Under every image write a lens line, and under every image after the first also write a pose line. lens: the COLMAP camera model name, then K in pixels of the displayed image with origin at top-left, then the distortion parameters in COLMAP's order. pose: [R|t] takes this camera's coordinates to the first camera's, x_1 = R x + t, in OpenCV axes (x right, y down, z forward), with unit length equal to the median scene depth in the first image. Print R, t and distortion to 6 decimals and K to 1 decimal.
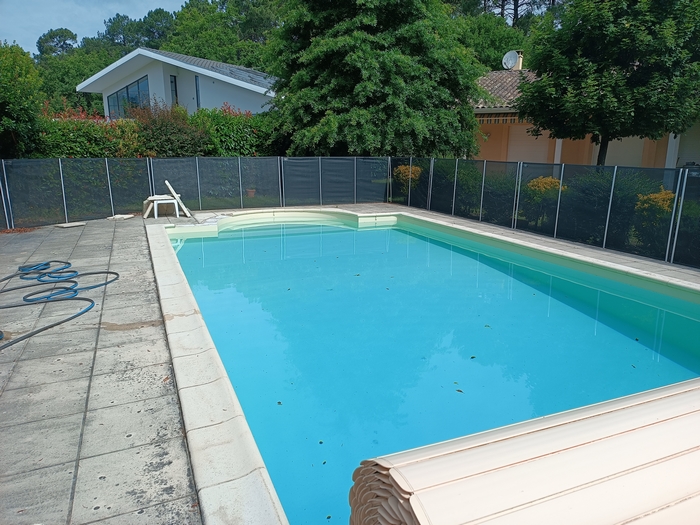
lens RADIAL K [[503.3, 0, 350.3], [0, 503.3, 266.5], [0, 0, 1]] dist [0.049172, -0.045623]
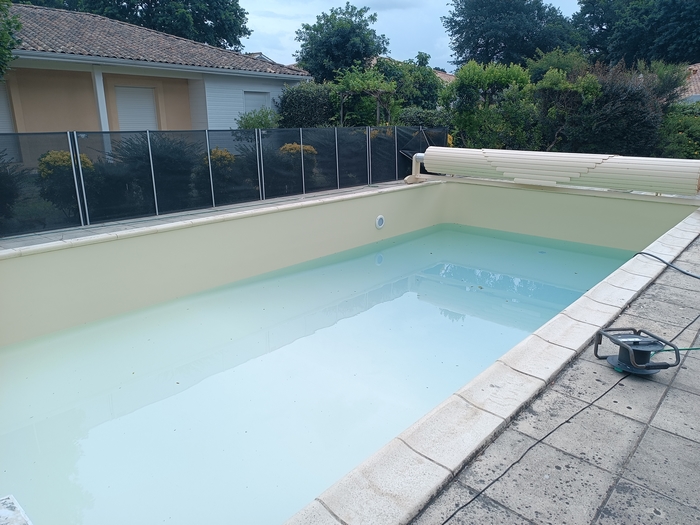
lens RADIAL K [[503.3, 0, 353.2], [0, 503.3, 257.9], [0, 0, 1]] dist [0.049172, -0.045623]
pose [[-0.430893, -0.256026, 0.865322, -0.396578], [0.205452, 0.905892, 0.370336, -0.182740], [-0.878704, 0.337357, -0.337741, 0.753767]]
